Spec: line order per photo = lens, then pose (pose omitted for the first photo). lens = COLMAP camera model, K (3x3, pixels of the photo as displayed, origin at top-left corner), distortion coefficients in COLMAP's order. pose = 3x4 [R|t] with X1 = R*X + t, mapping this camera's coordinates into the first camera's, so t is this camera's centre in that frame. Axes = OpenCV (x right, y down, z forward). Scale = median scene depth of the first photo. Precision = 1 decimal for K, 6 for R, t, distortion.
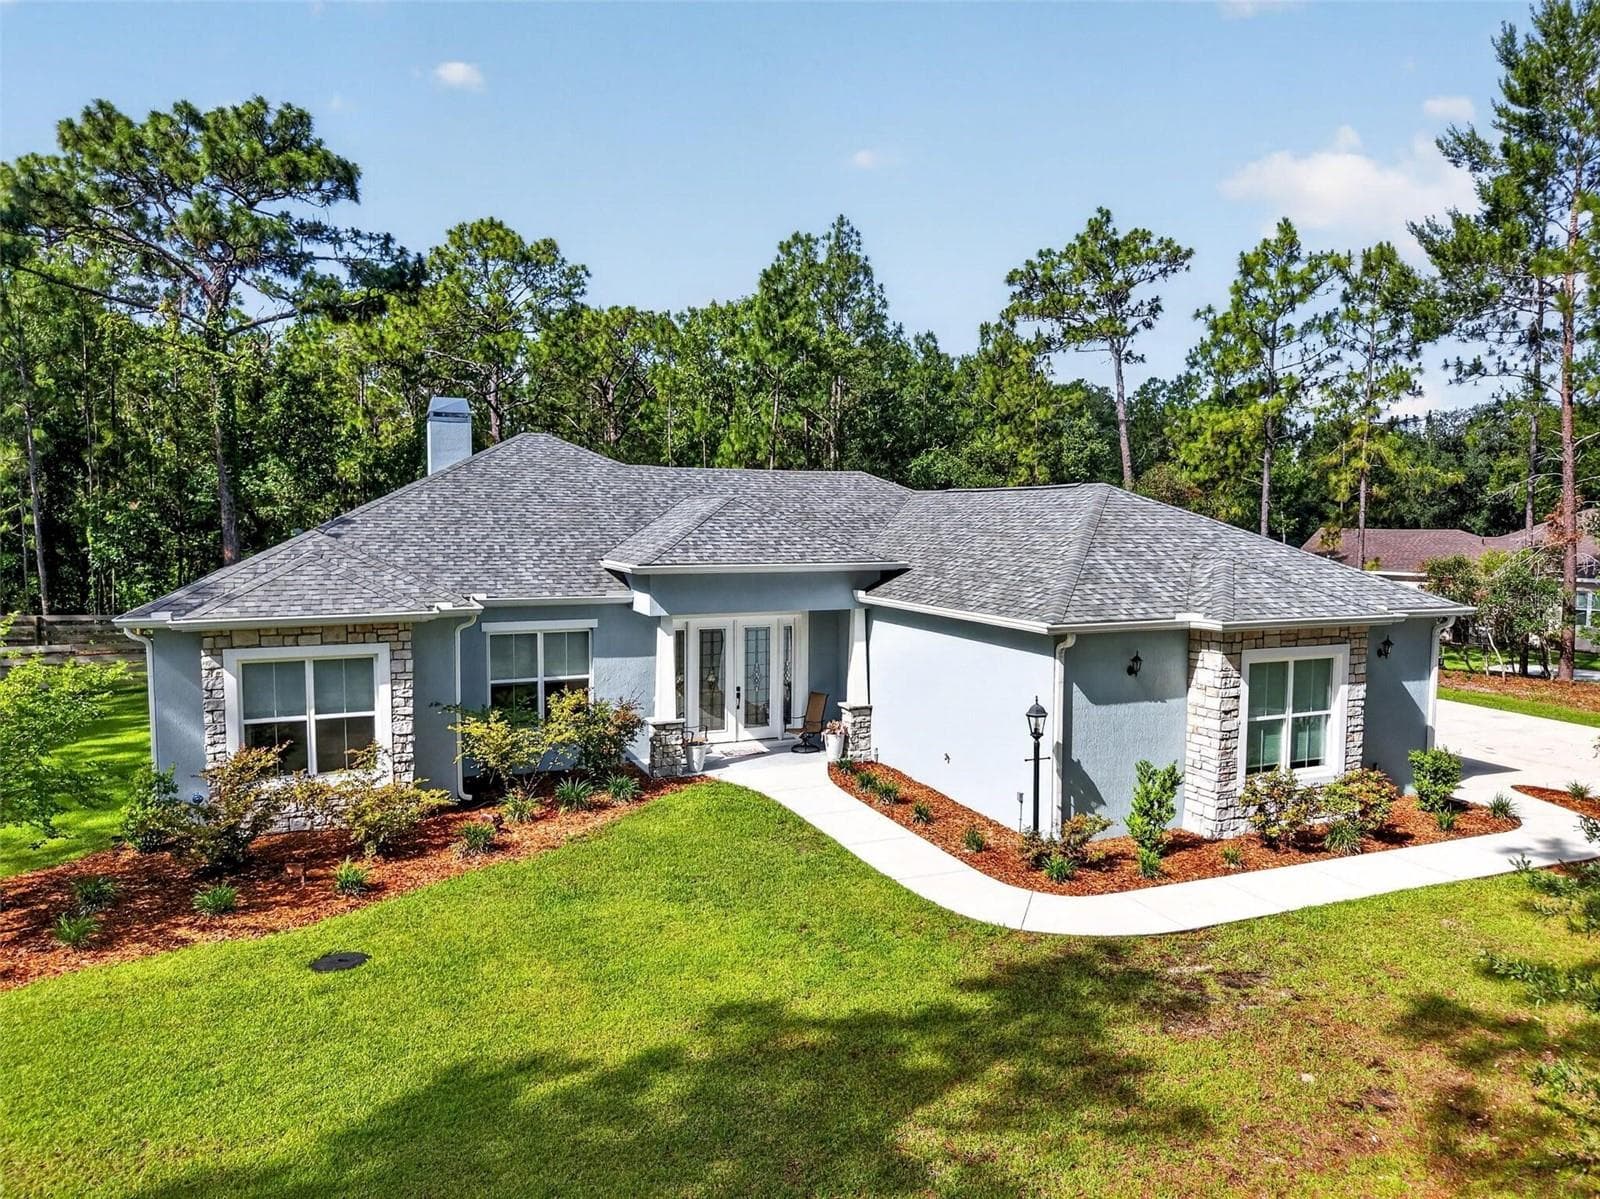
lens RADIAL K [[1078.9, 0, 782.3], [0, 1078.9, 594.3], [0, 0, 1]] dist [0.001729, -0.003638]
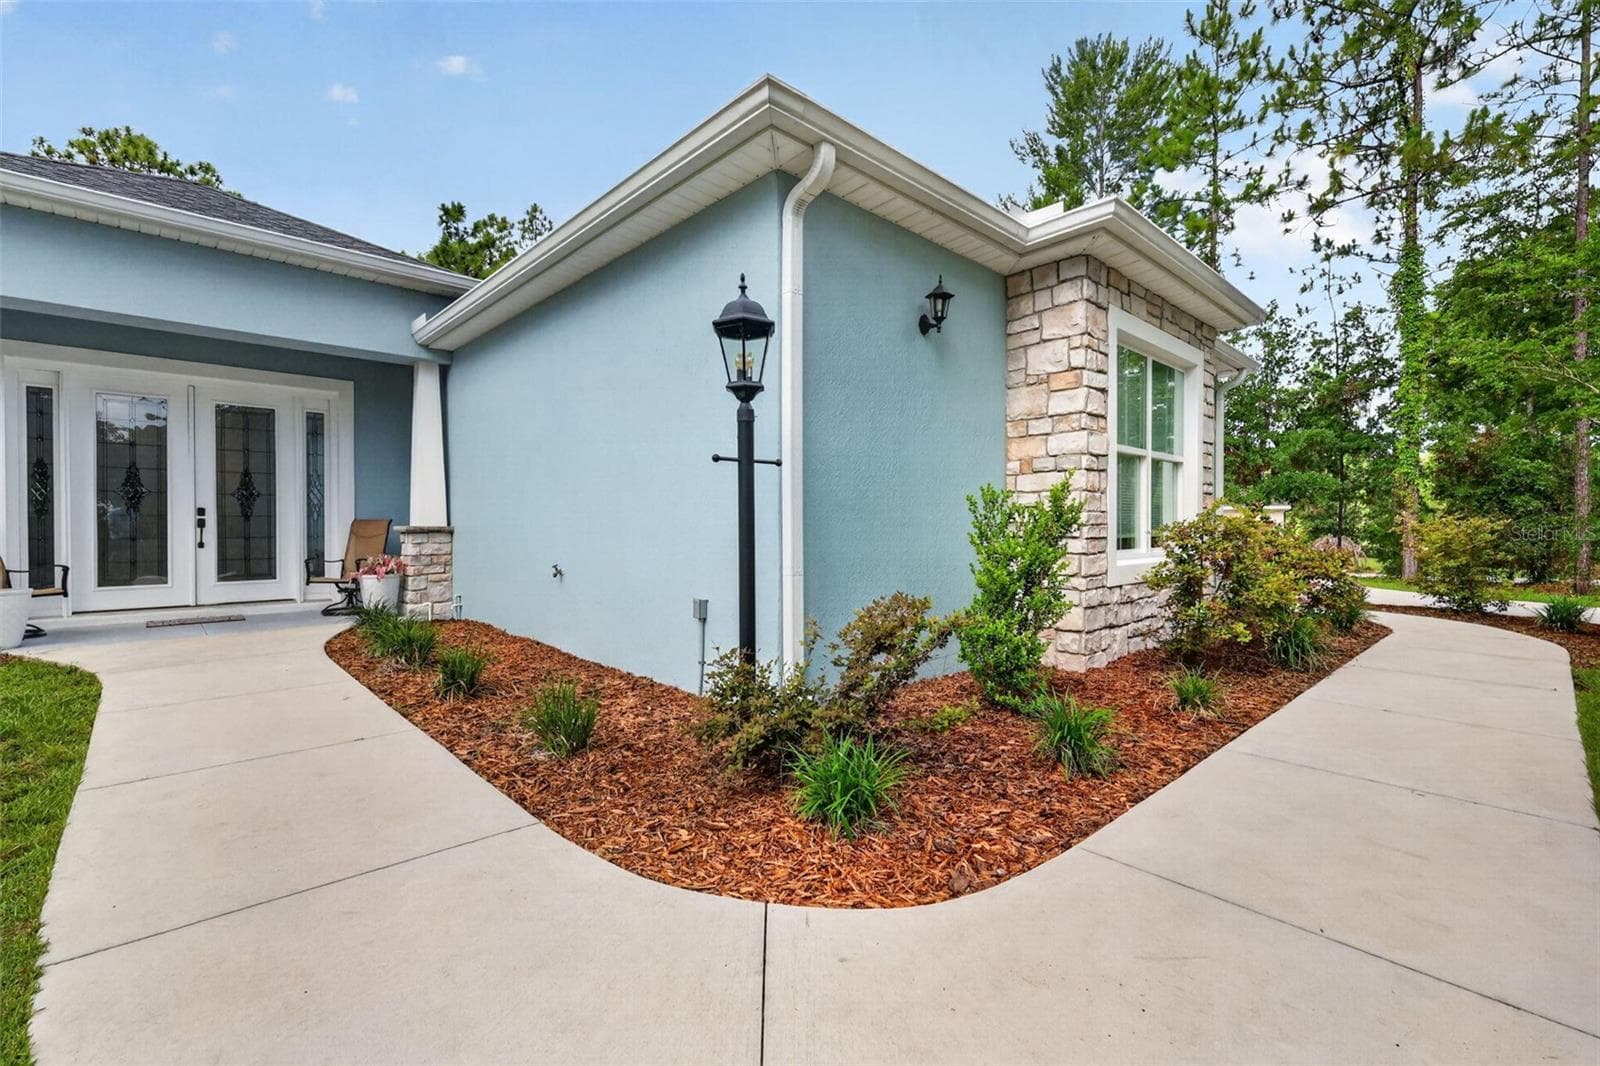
lens RADIAL K [[694.4, 0, 798.5], [0, 694.4, 530.6], [0, 0, 1]] dist [0.001369, -0.001597]
pose [[0.933868, -0.004501, 0.357590, 0.120201], [0.031585, 0.997051, -0.069935, 0.133758], [-0.356220, 0.076605, 0.931257, 0.551456]]
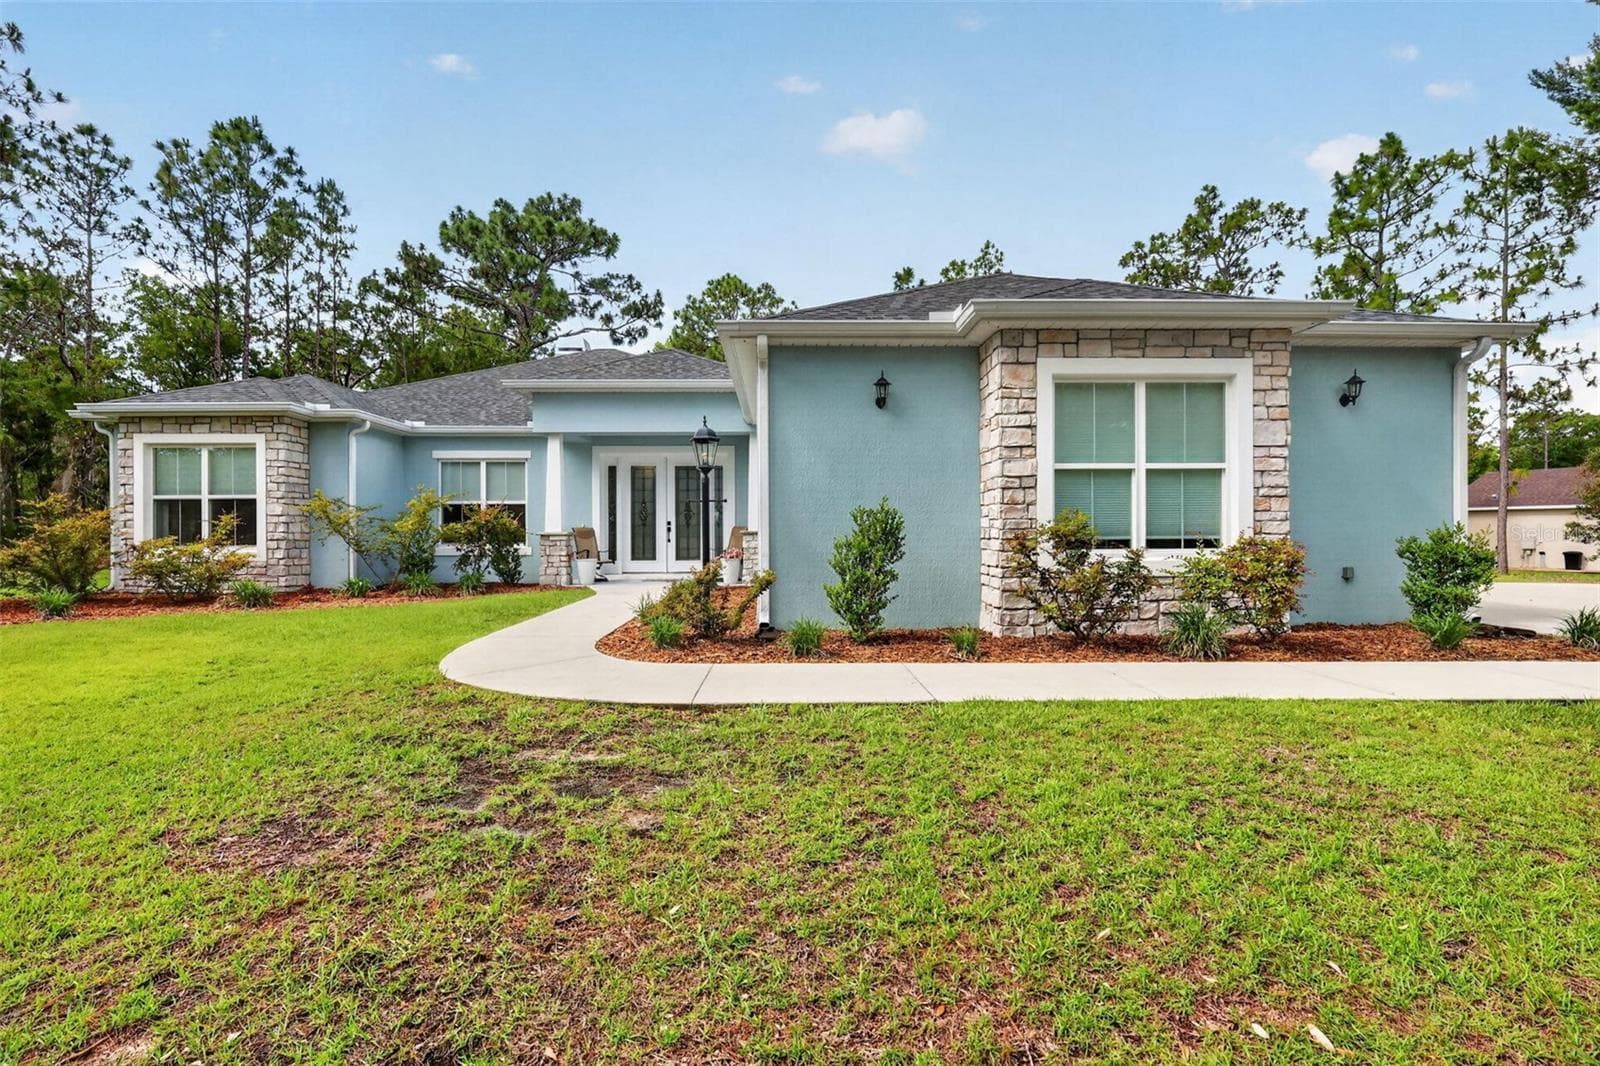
lens RADIAL K [[694.4, 0, 791.0], [0, 694.4, 532.2], [0, 0, 1]] dist [0.001369, -0.001597]
pose [[0.930184, -0.005885, -0.367045, 0.326140], [-0.022955, 0.996982, -0.074160, 0.146099], [0.366374, 0.077409, 0.927242, 0.401764]]
